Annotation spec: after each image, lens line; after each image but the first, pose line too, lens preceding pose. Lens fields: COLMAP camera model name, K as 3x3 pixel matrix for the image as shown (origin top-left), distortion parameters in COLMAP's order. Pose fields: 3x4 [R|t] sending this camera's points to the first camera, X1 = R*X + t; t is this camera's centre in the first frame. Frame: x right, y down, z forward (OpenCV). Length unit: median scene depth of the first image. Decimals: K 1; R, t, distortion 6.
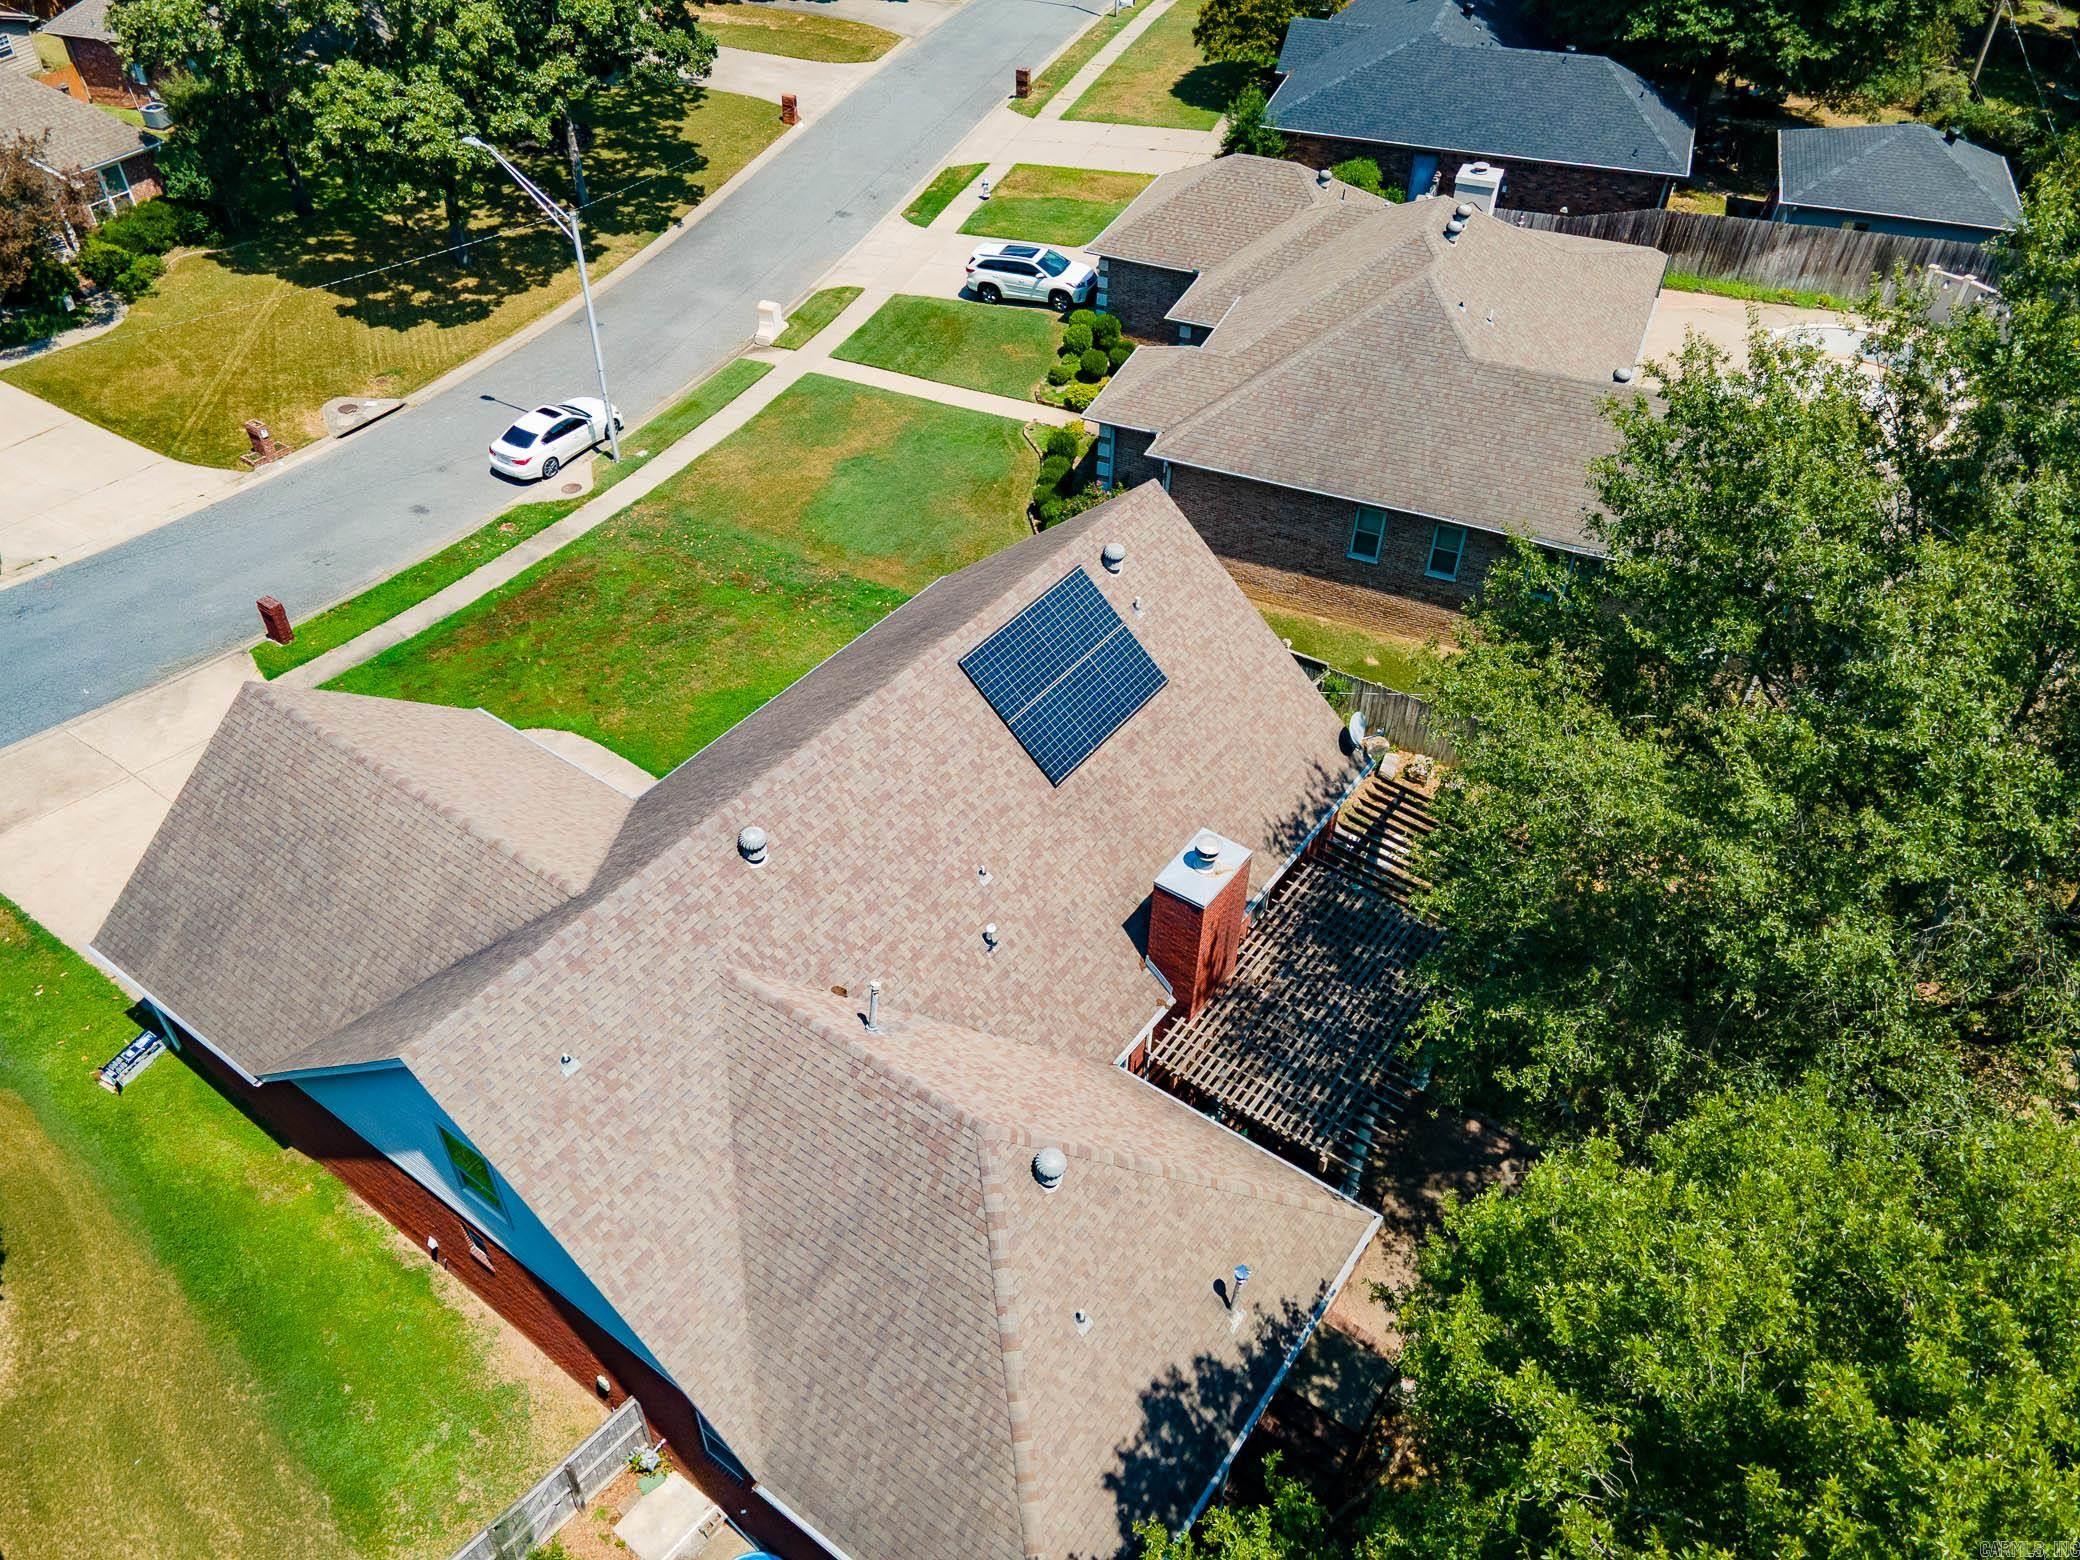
lens RADIAL K [[1548.3, 0, 1040.0], [0, 1548.3, 780.0], [0, 0, 1]] dist [0.034632, 0.043579]
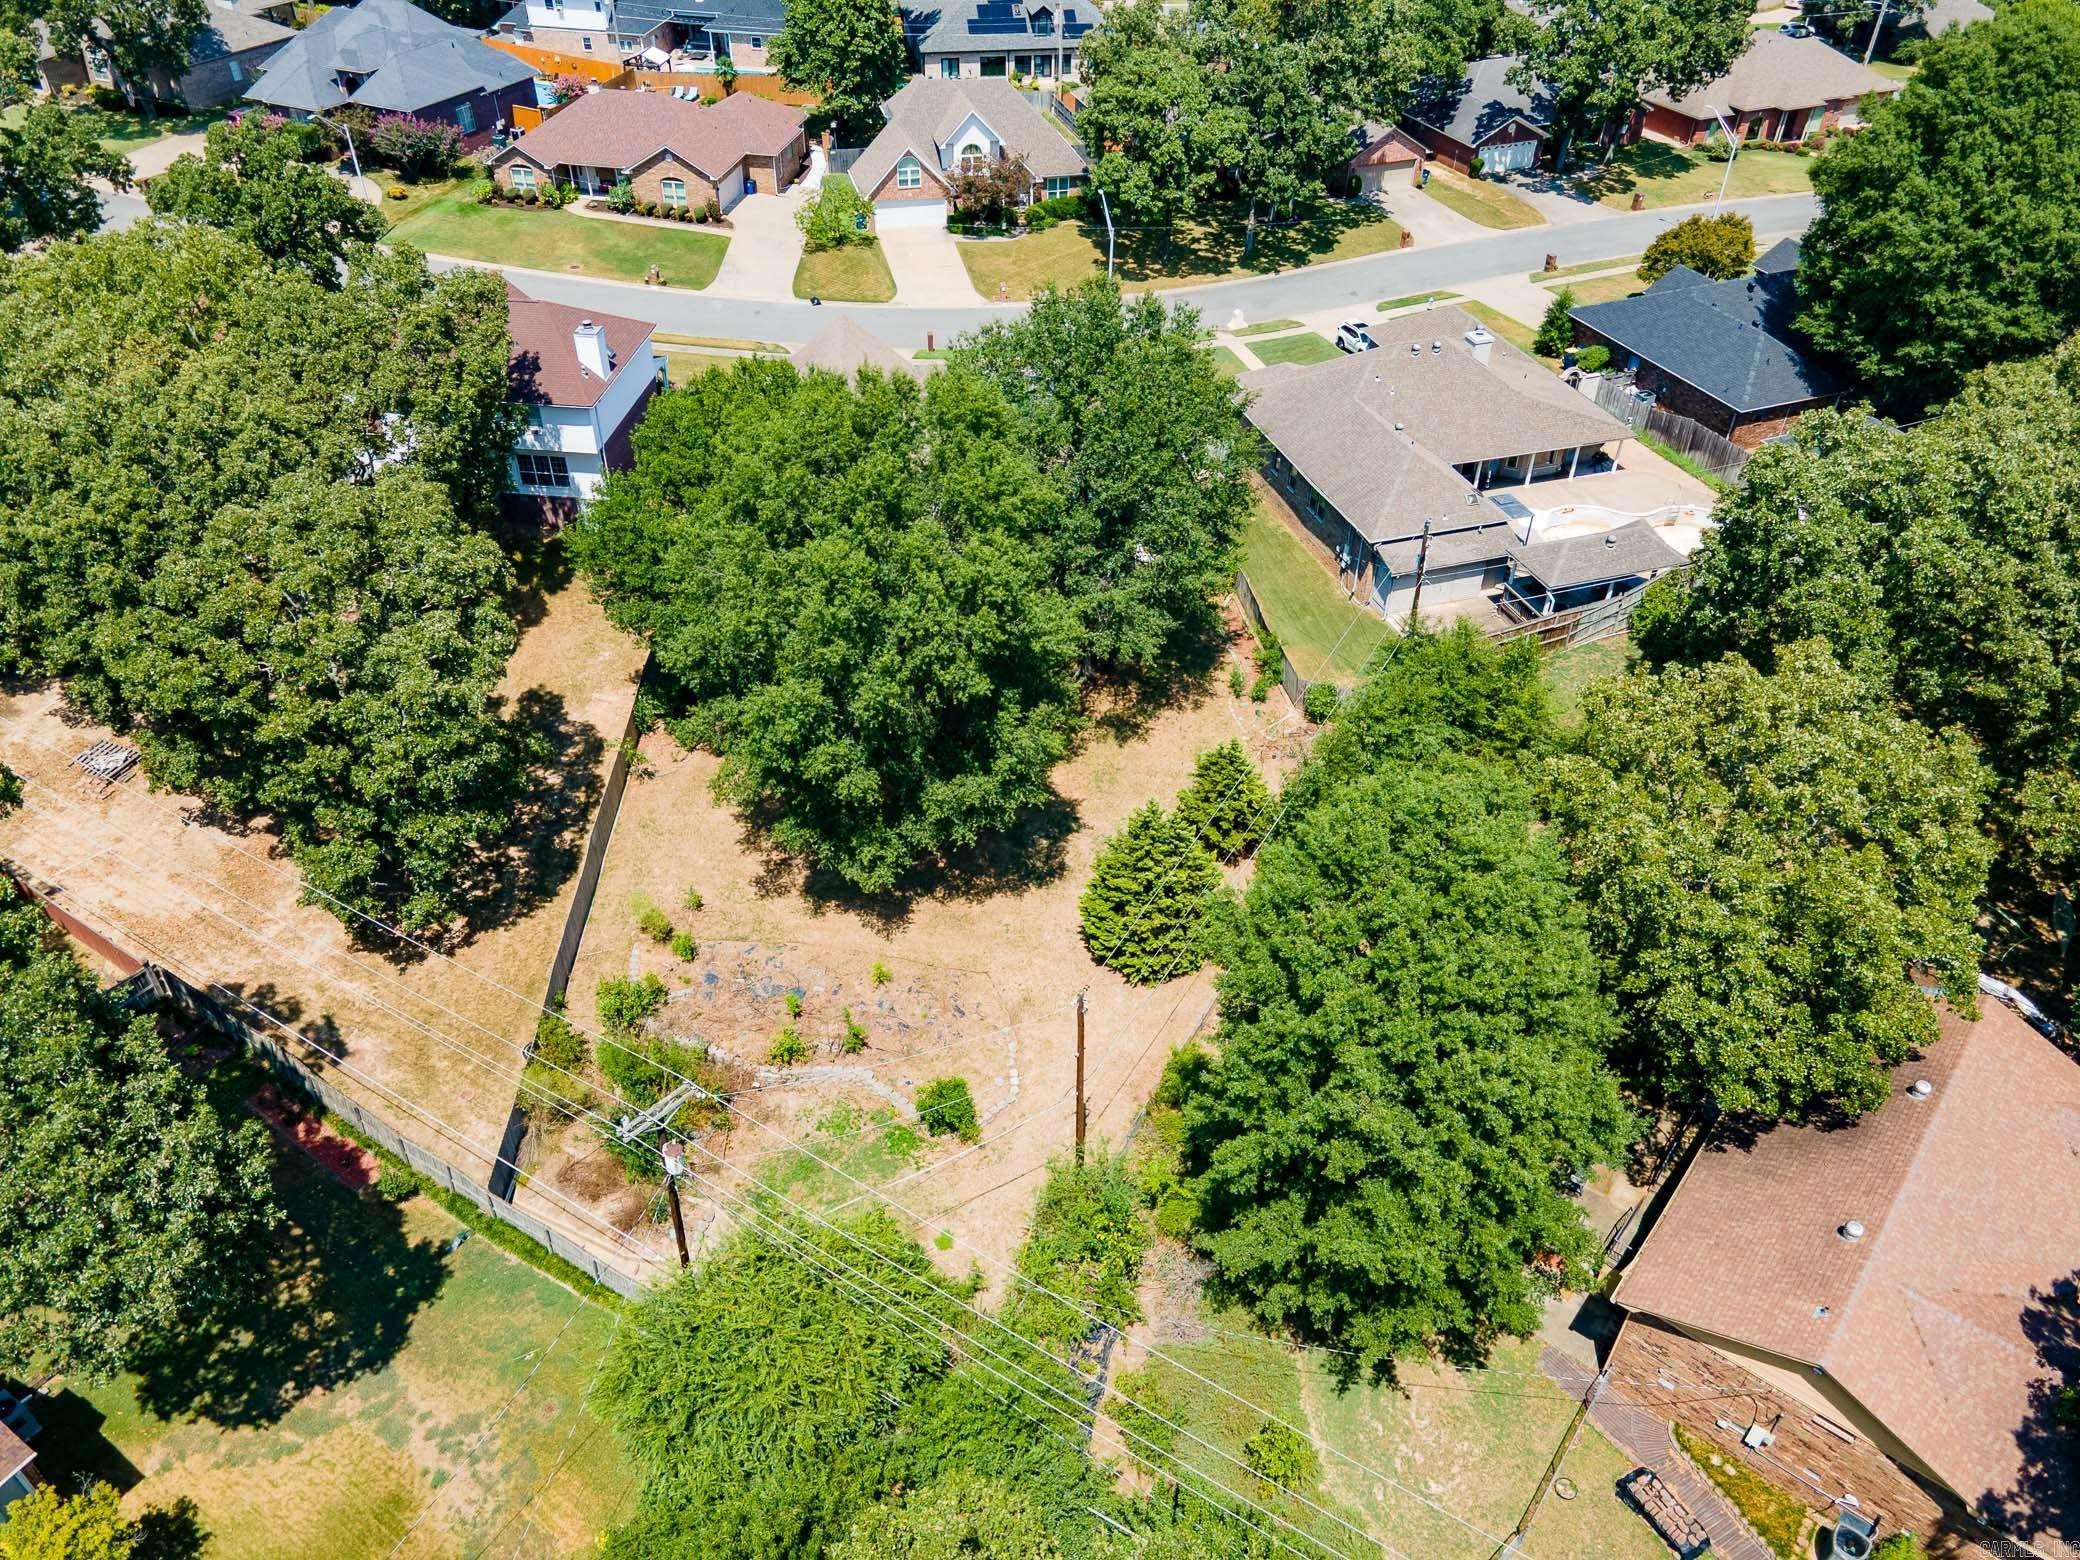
lens RADIAL K [[1548.3, 0, 1040.0], [0, 1548.3, 780.0], [0, 0, 1]] dist [0.034632, 0.043579]
pose [[0.664218, 0.461099, -0.588390, 1.109463], [-0.494772, 0.861198, 0.116354, 0.098244], [0.560371, 0.213834, 0.800162, -0.587619]]
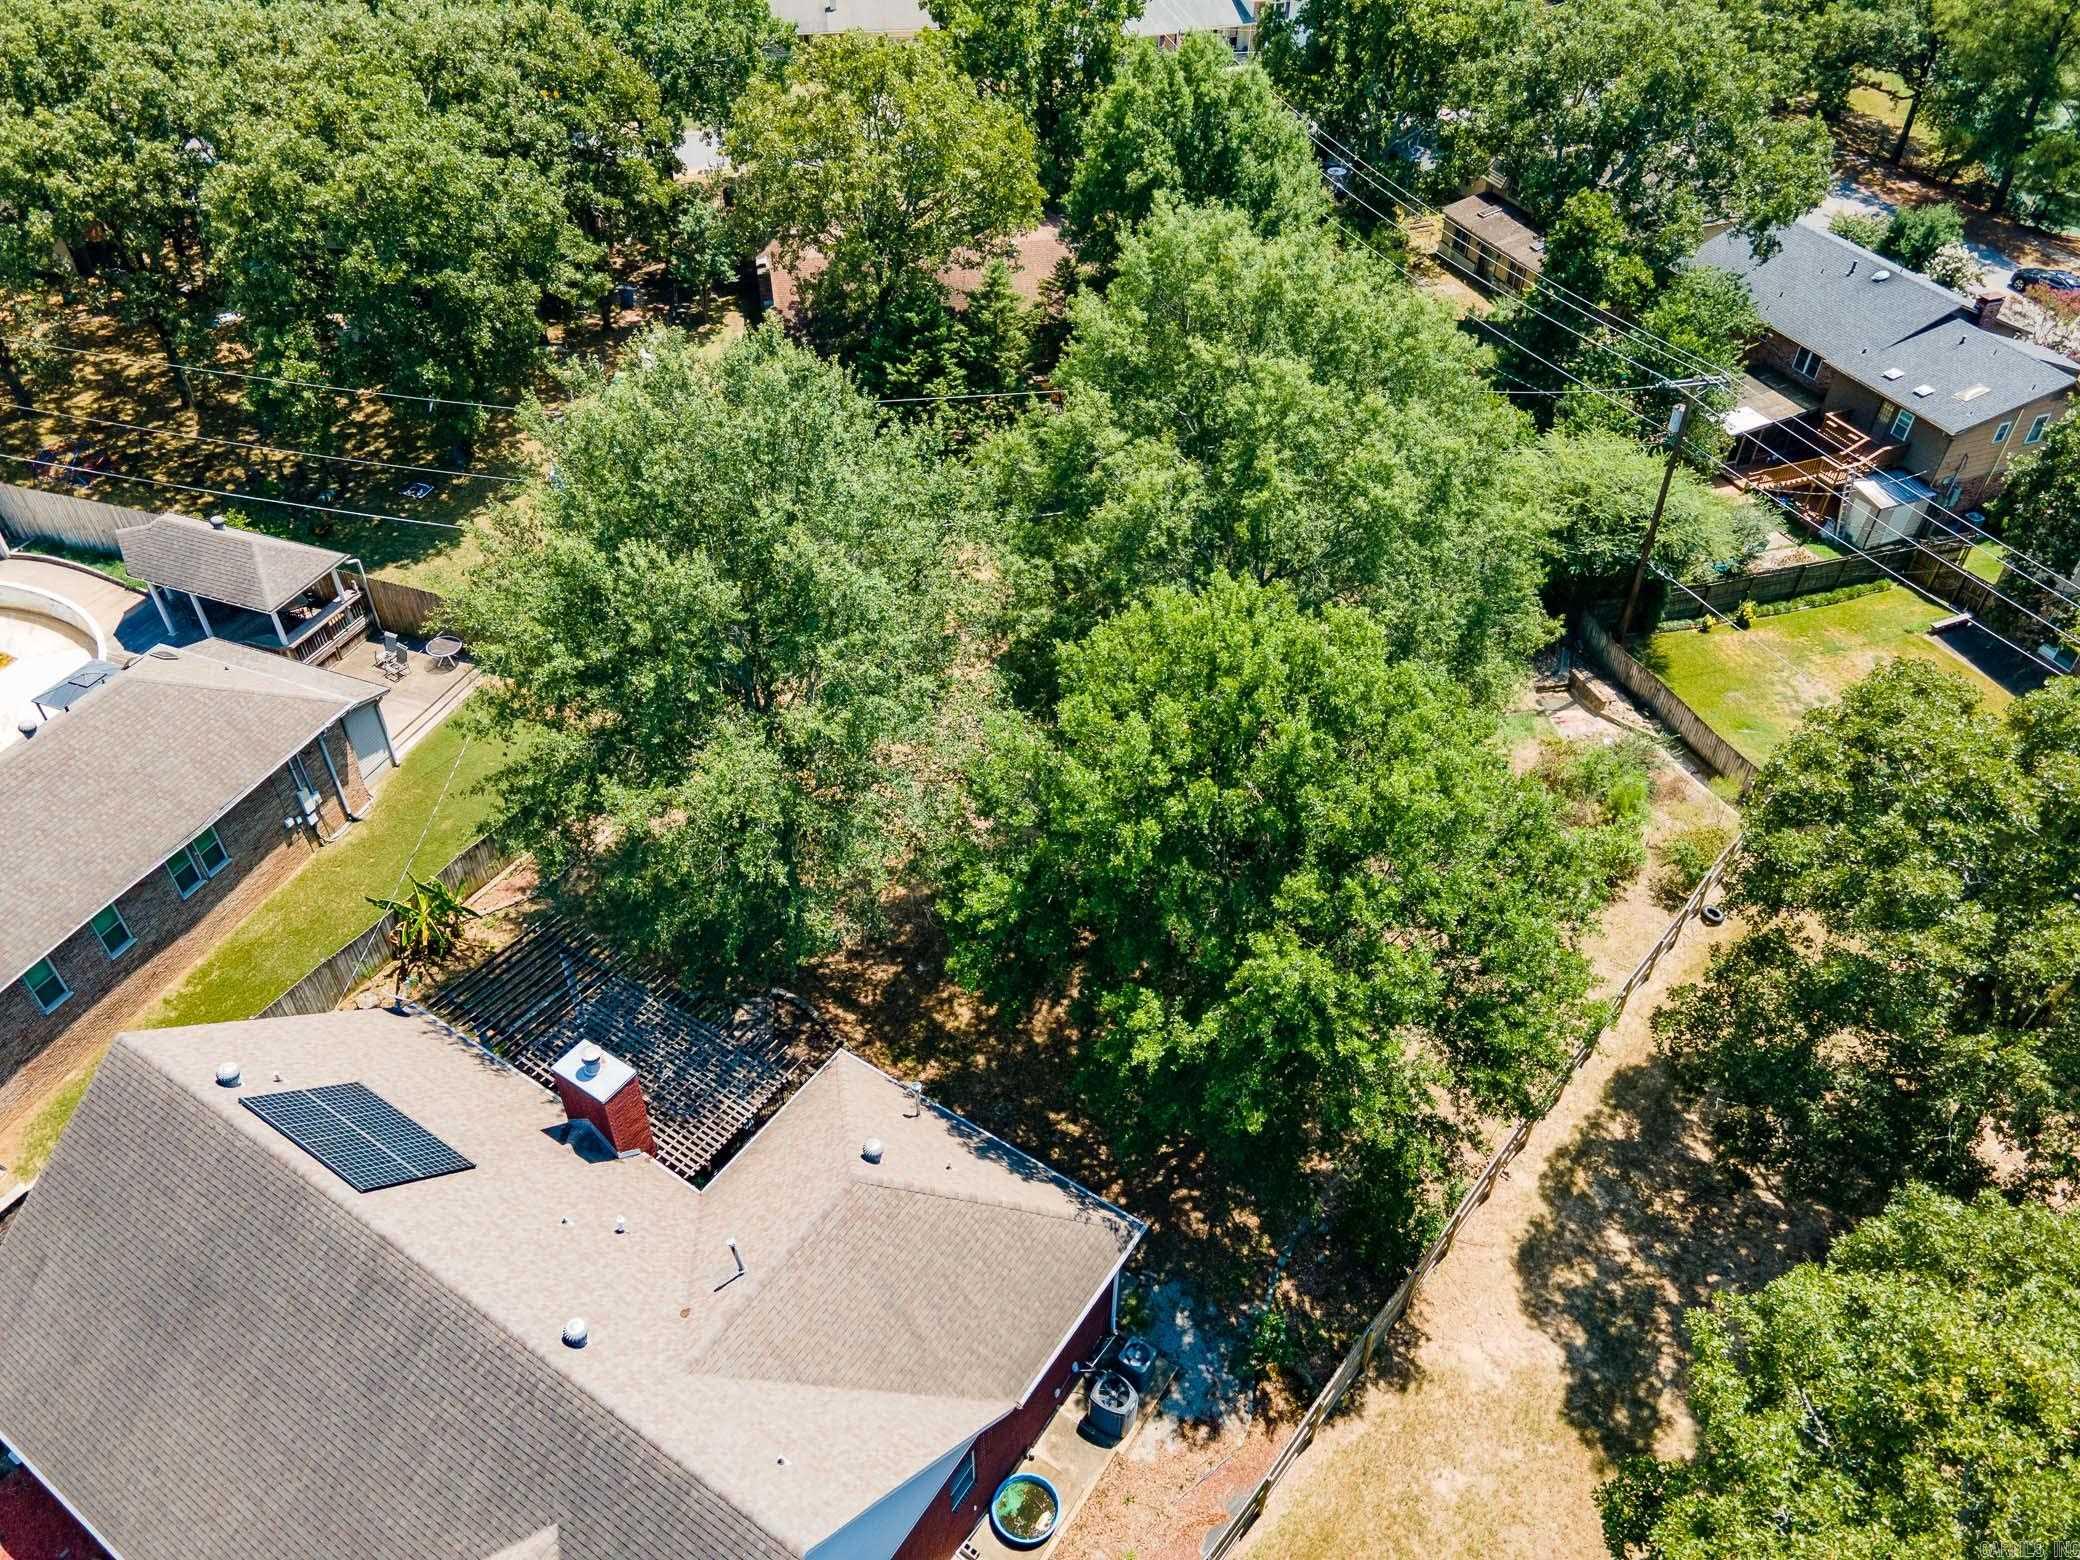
lens RADIAL K [[1548.3, 0, 1040.0], [0, 1548.3, 780.0], [0, 0, 1]] dist [0.034632, 0.043579]
pose [[-0.044443, -0.655307, 0.754054, -0.431749], [0.646779, 0.556385, 0.521644, -0.303786], [-0.761381, 0.510890, 0.399111, 0.042356]]
